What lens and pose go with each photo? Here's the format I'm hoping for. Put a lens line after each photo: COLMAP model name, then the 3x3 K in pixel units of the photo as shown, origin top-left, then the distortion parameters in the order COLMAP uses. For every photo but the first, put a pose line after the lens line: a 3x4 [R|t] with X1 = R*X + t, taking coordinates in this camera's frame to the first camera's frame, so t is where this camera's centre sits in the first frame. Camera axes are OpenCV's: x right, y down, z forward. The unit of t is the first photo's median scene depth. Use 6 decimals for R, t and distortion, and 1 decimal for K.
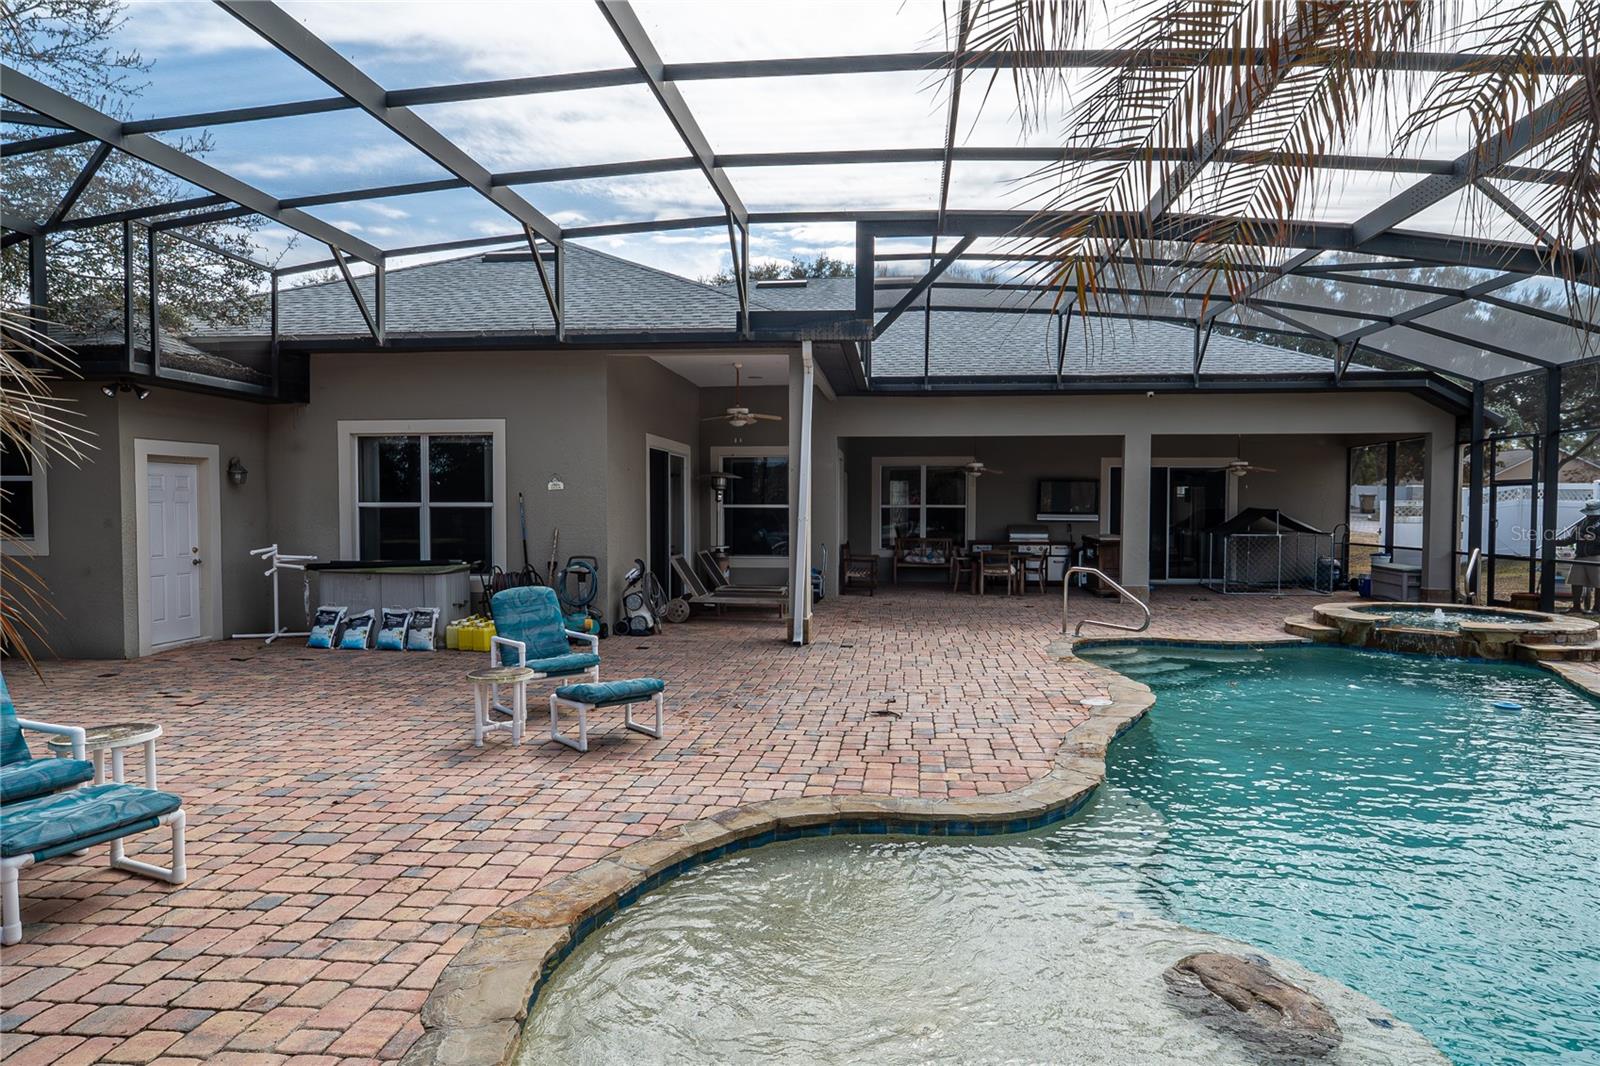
lens RADIAL K [[936.0, 0, 826.9], [0, 936.0, 546.8], [0, 0, 1]] dist [-0.013878, 0.022417]
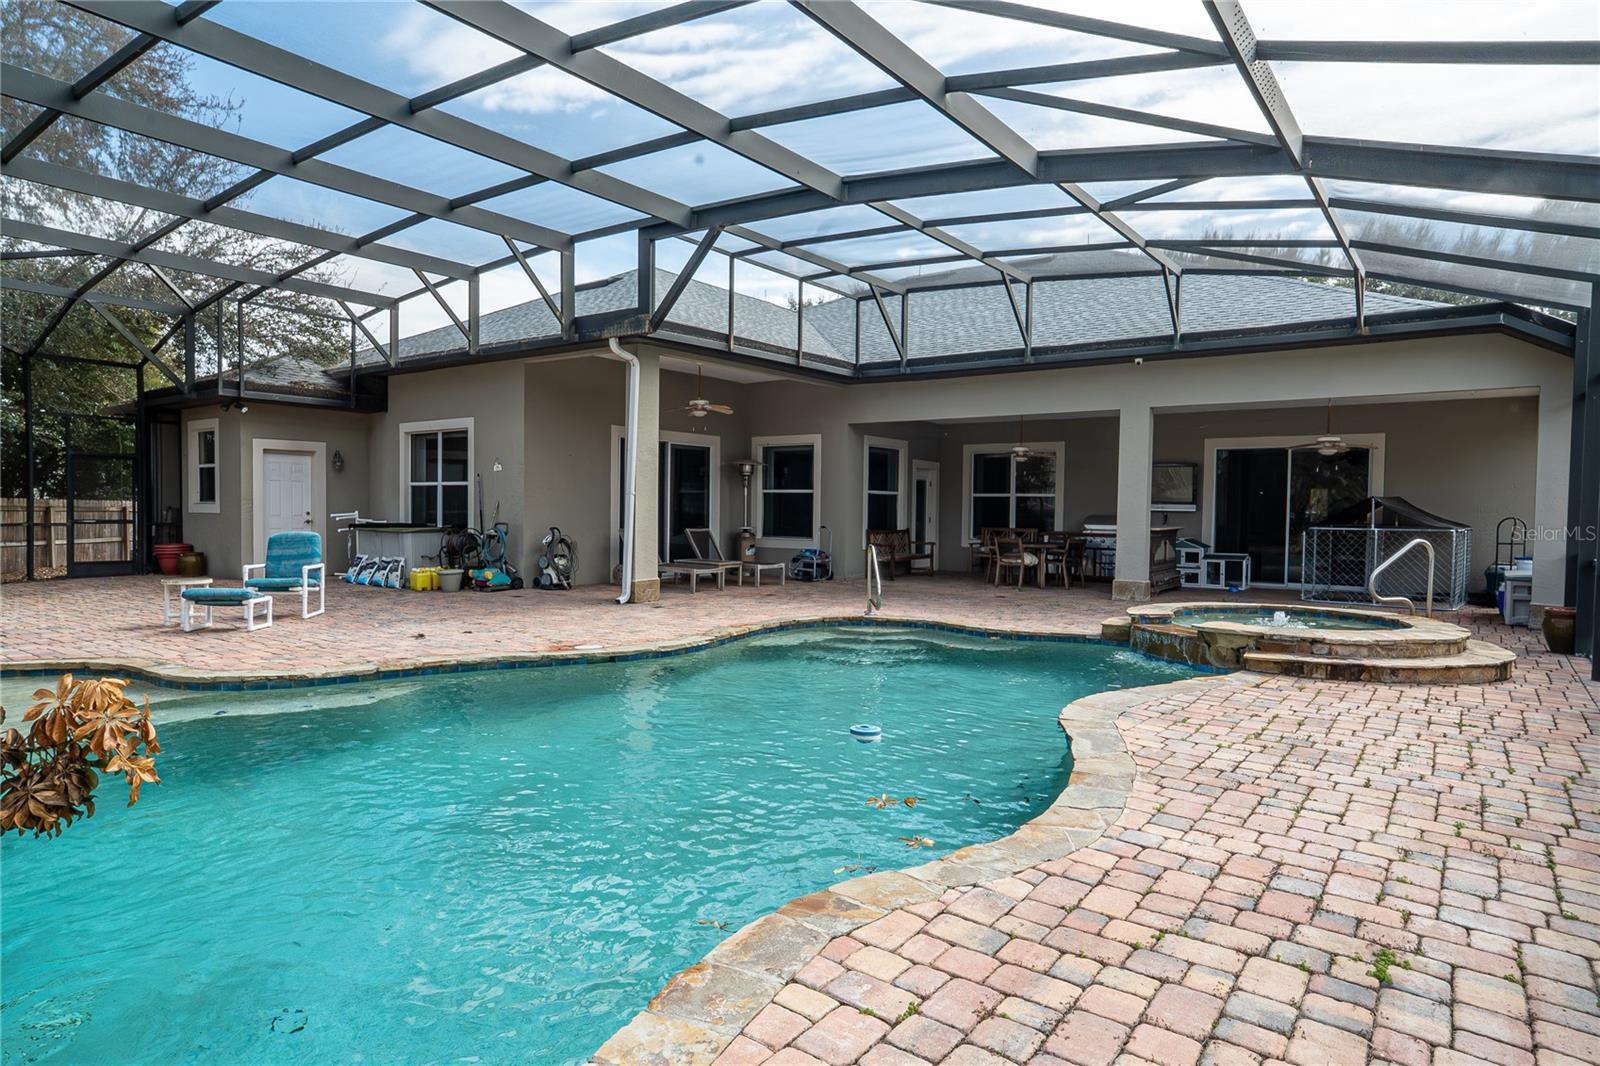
lens RADIAL K [[936.0, 0, 799.1], [0, 936.0, 531.6], [0, 0, 1]] dist [-0.013878, 0.022417]
pose [[0.855725, 0.021928, -0.516966, 0.700681], [-0.033904, 0.999331, -0.013733, 0.024305], [0.516319, 0.029279, 0.855896, 0.122314]]
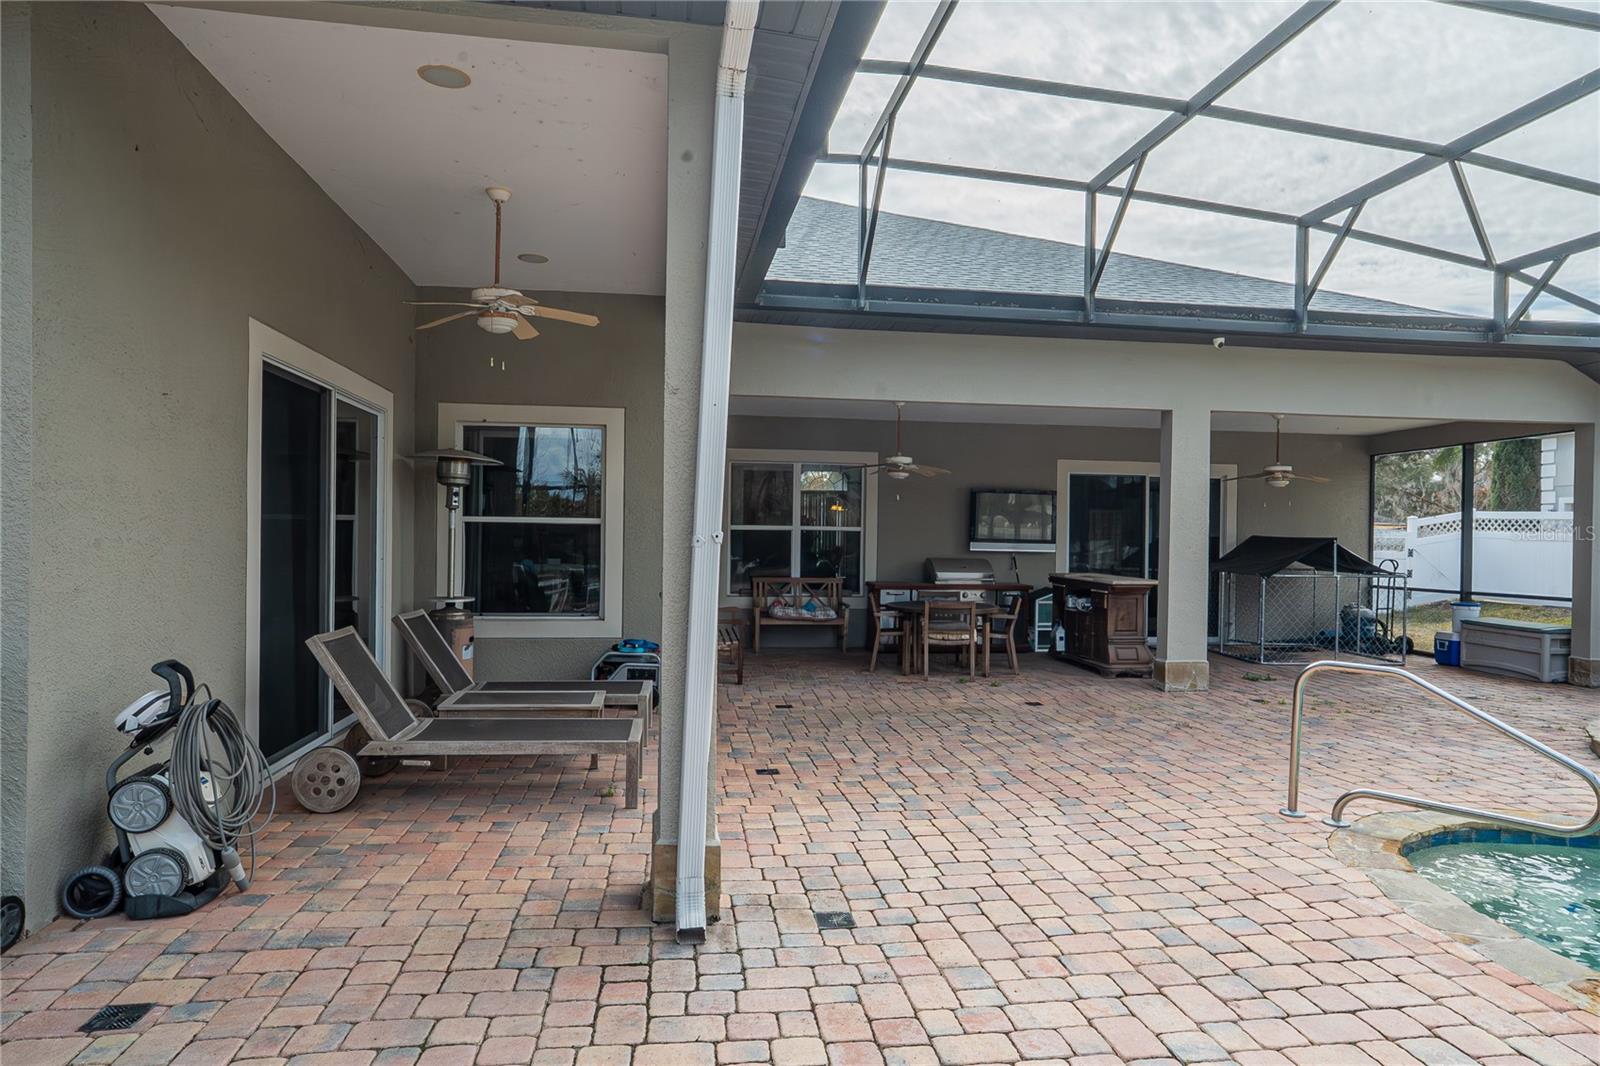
lens RADIAL K [[936.0, 0, 813.8], [0, 936.0, 547.6], [0, 0, 1]] dist [-0.013878, 0.022417]
pose [[0.971314, 0.008725, 0.237642, -0.063531], [-0.001049, 0.999474, -0.032408, -0.015740], [-0.237799, 0.031229, 0.970812, 0.636404]]
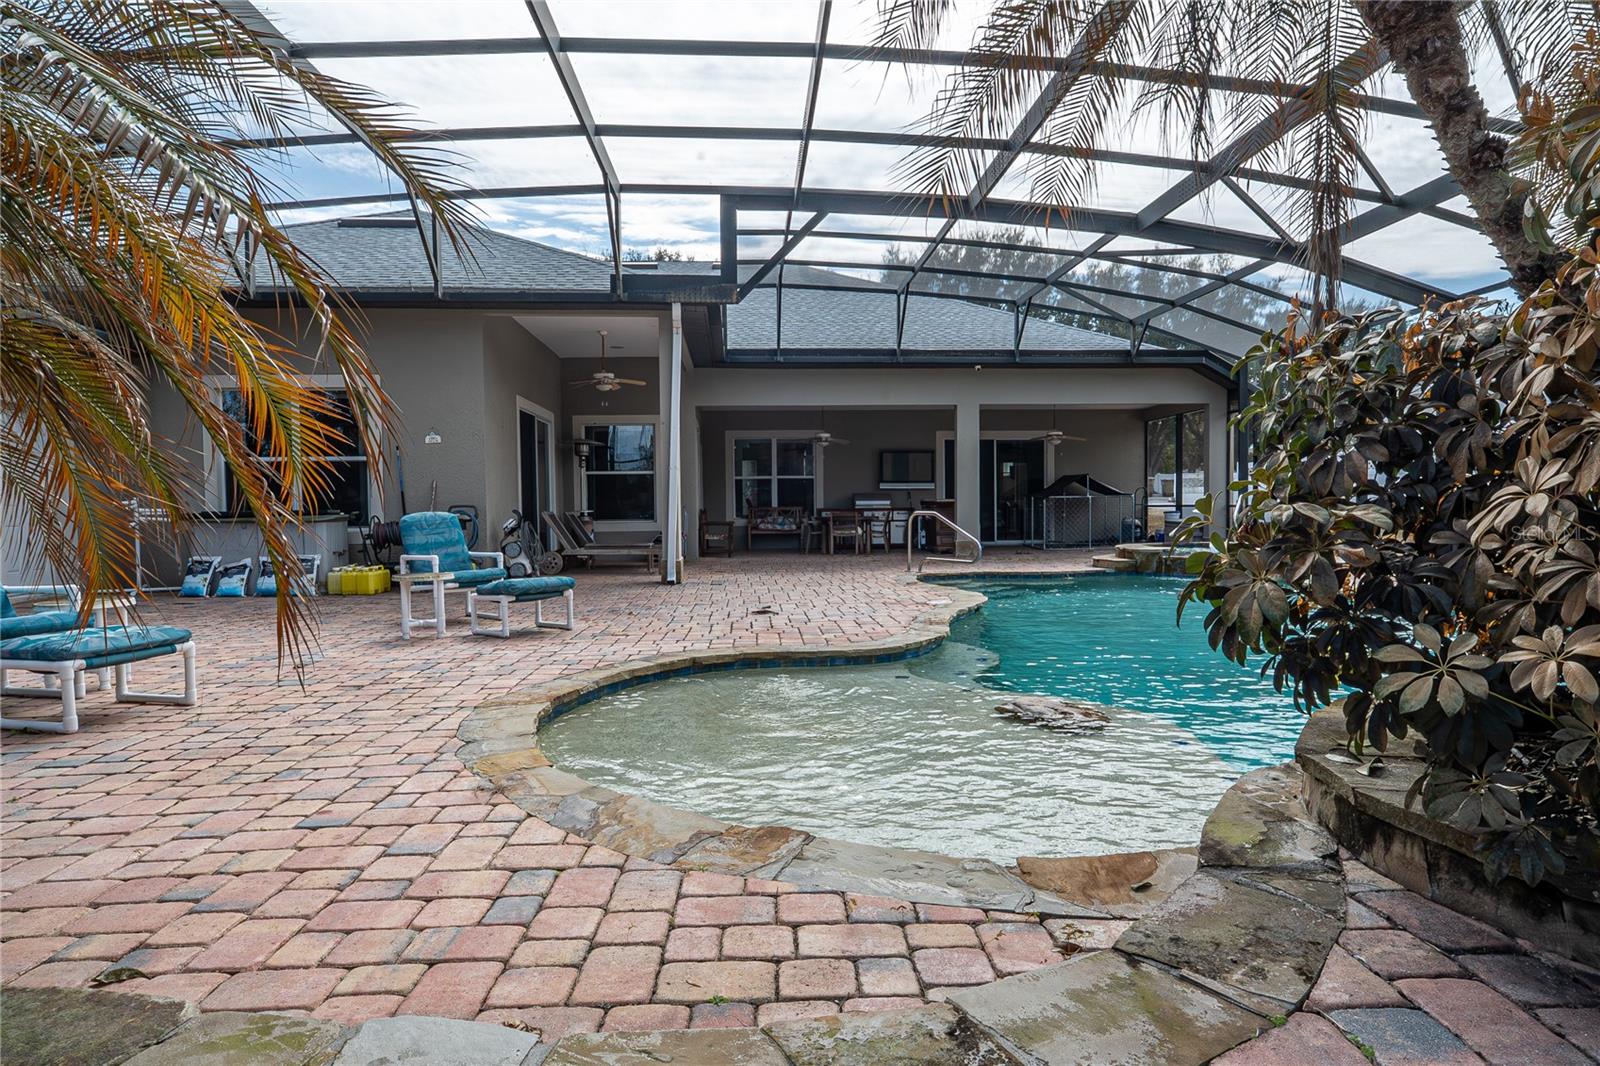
lens RADIAL K [[936.0, 0, 821.2], [0, 936.0, 550.7], [0, 0, 1]] dist [-0.013878, 0.022417]
pose [[0.986272, -0.020124, 0.163897, -0.035187], [0.019615, 0.999796, 0.004725, 0.060685], [-0.163959, -0.001446, 0.986466, -0.096859]]
